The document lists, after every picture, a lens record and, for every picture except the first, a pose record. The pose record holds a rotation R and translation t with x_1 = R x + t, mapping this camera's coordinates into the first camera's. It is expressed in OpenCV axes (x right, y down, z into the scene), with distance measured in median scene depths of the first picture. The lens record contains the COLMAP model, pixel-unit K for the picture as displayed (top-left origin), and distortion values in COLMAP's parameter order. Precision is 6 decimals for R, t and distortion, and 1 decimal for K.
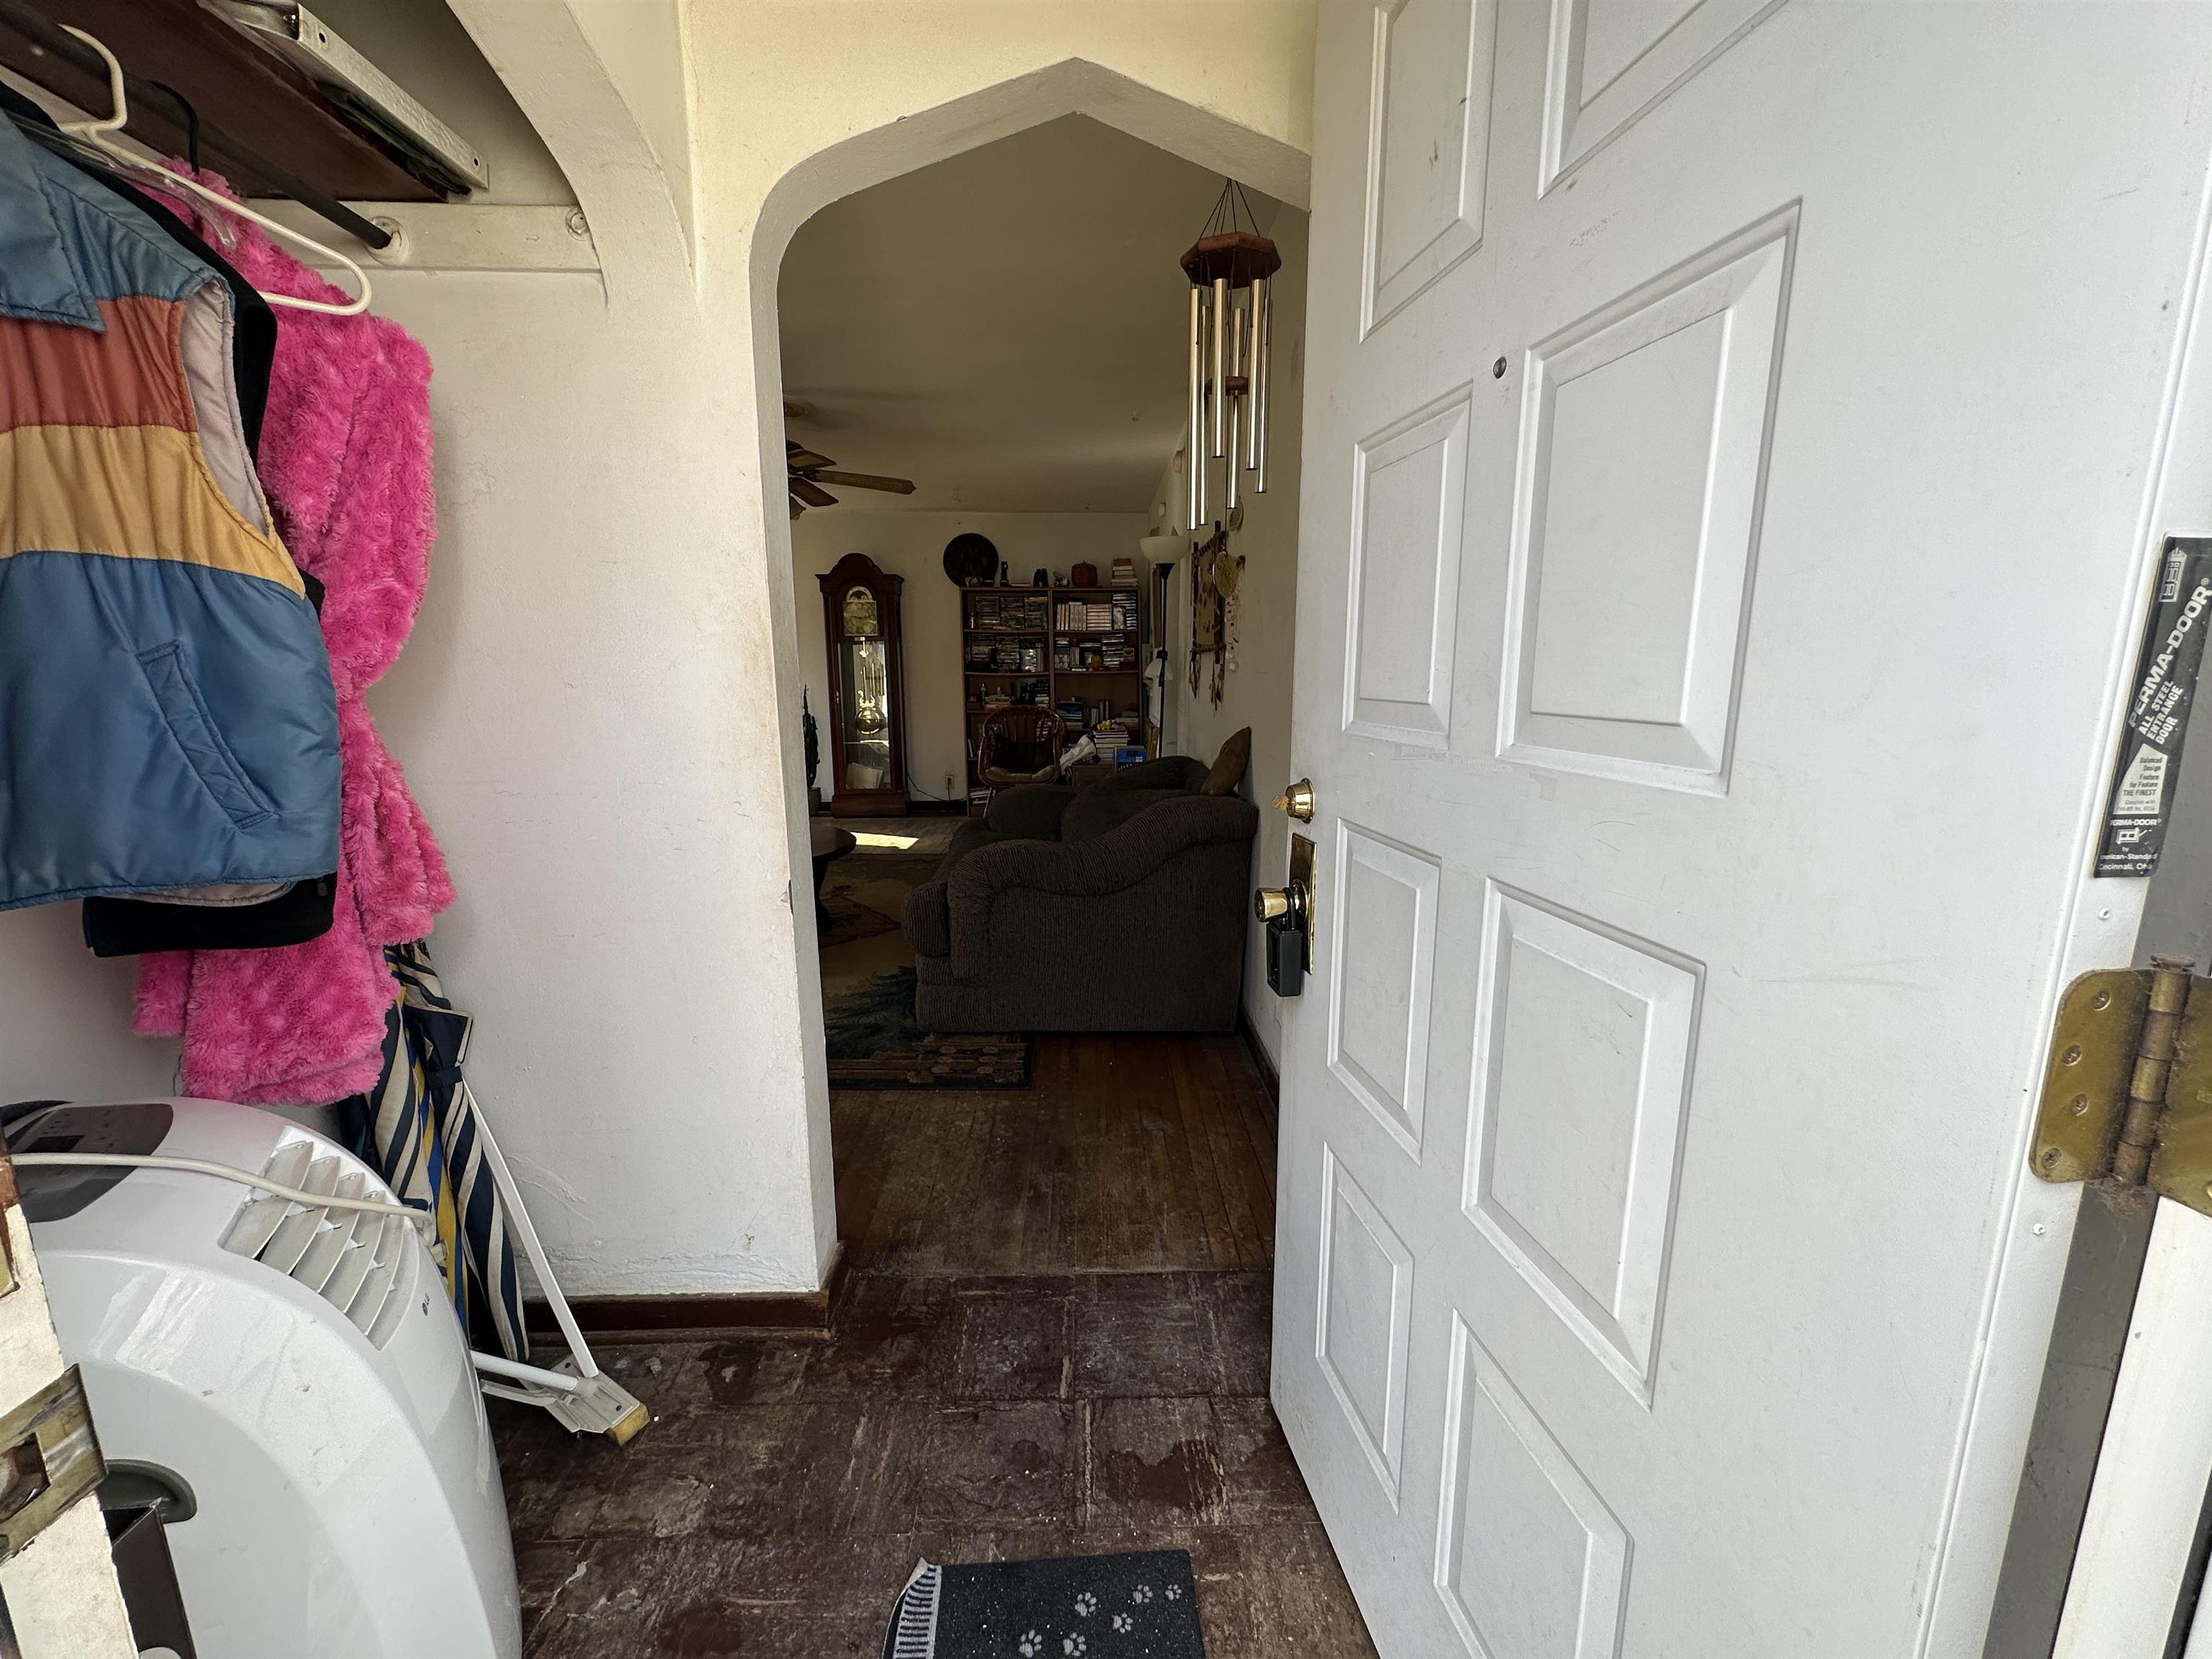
lens RADIAL K [[875.7, 0, 1102.6], [0, 875.7, 821.2], [0, 0, 1]] dist [-0.001376, -0.000098]
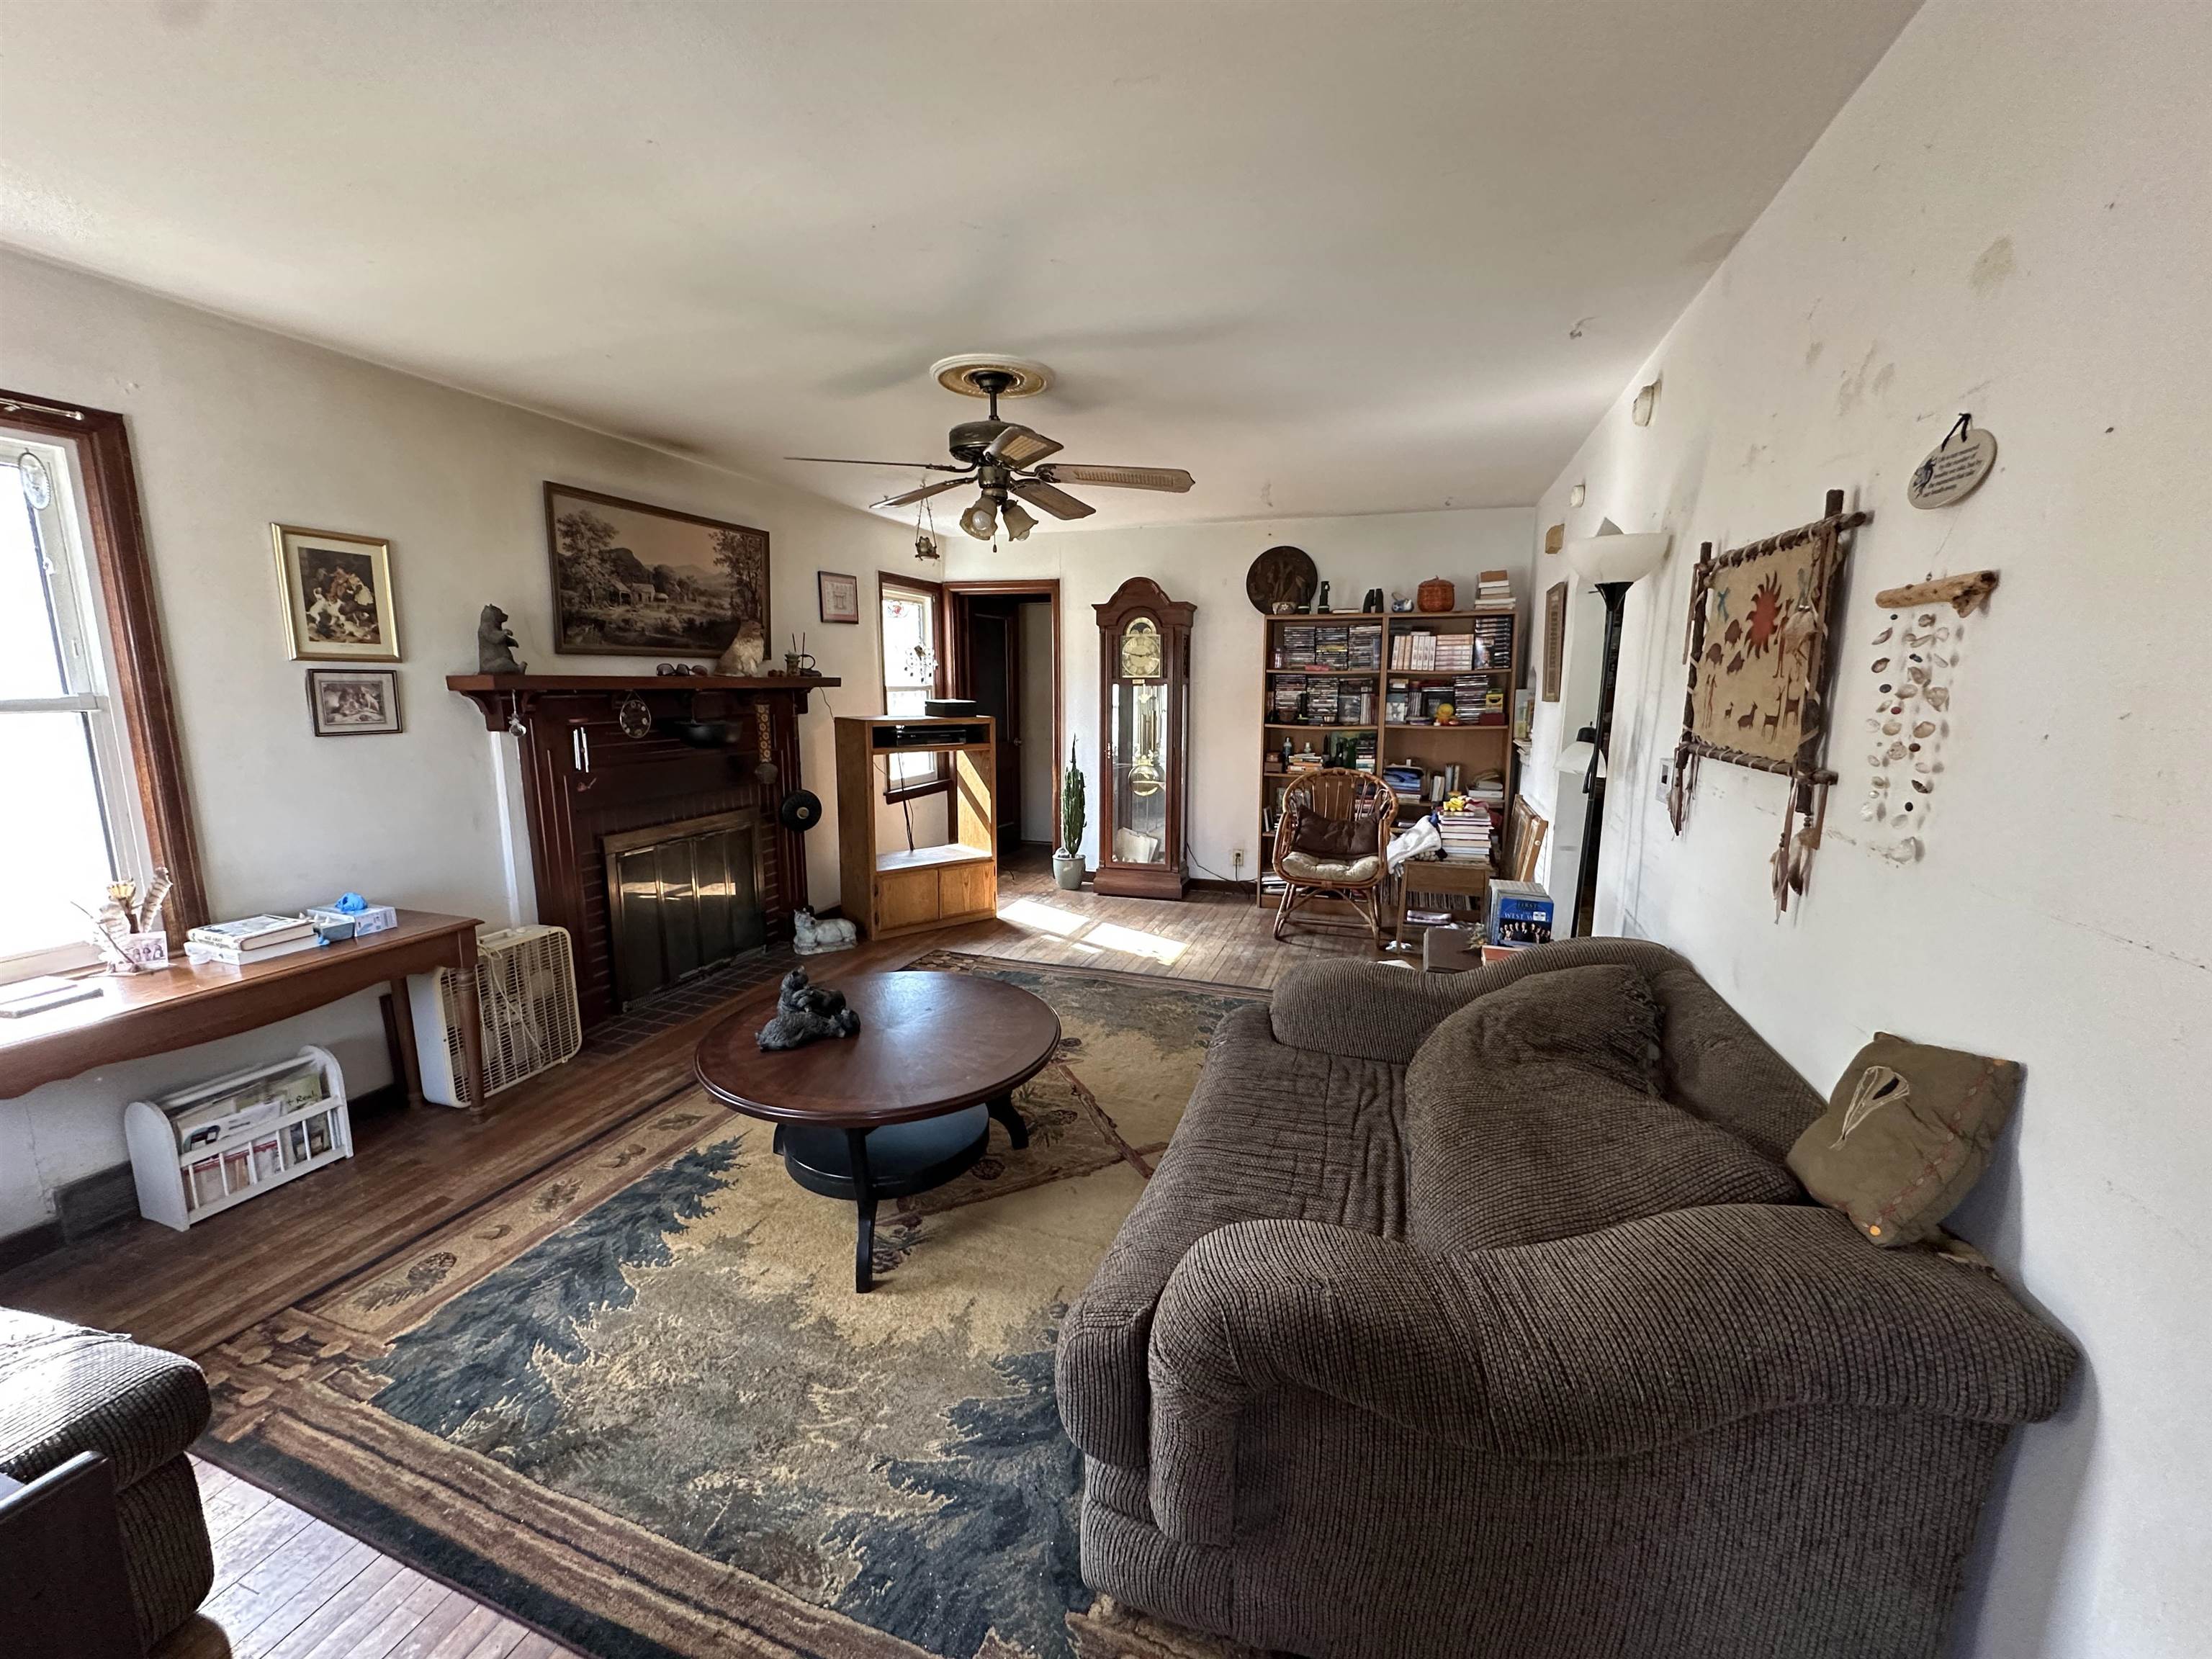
lens RADIAL K [[875.7, 0, 1102.6], [0, 875.7, 821.2], [0, 0, 1]] dist [-0.001376, -0.000098]
pose [[0.939882, 0.058200, -0.336503, -0.025500], [-0.063137, 0.997998, -0.003740, -0.071480], [0.335612, 0.024761, 0.941675, 0.217632]]
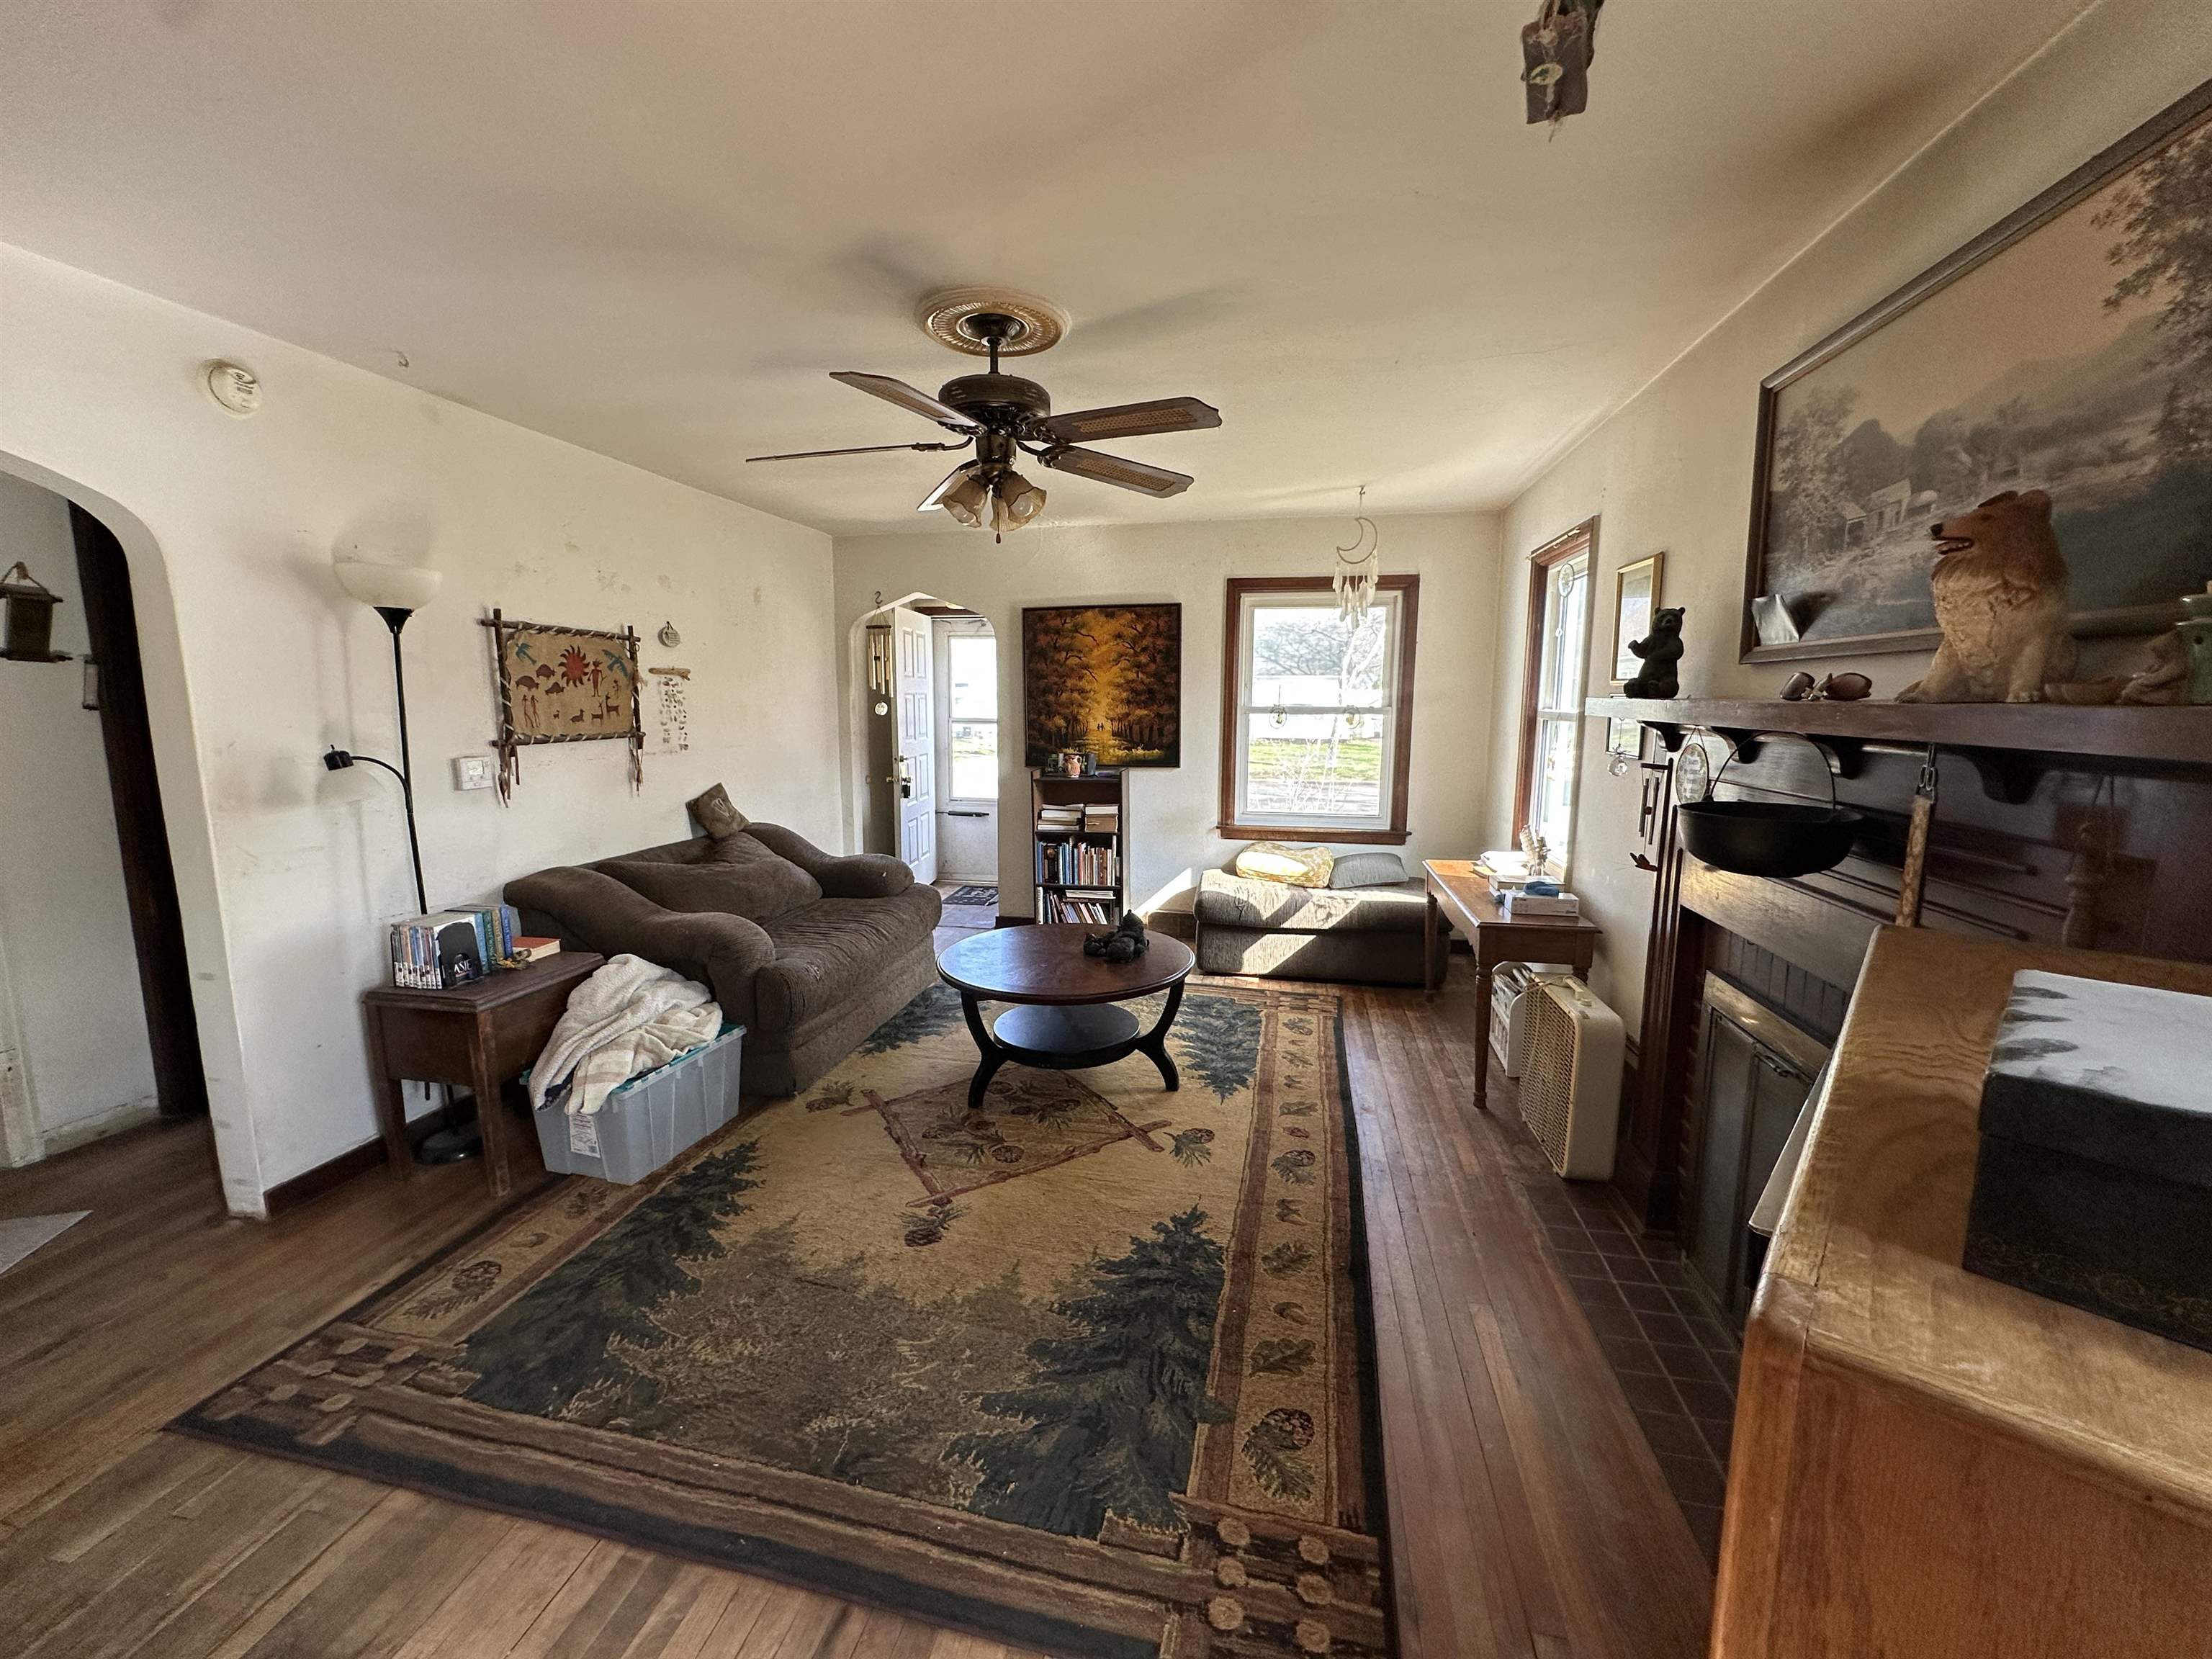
lens RADIAL K [[875.7, 0, 1102.6], [0, 875.7, 821.2], [0, 0, 1]] dist [-0.001376, -0.000098]
pose [[-0.974500, -0.031970, 0.222097, -0.333111], [0.039622, 0.949728, 0.310558, -0.197288], [-0.220860, 0.311439, -0.924244, 0.912929]]
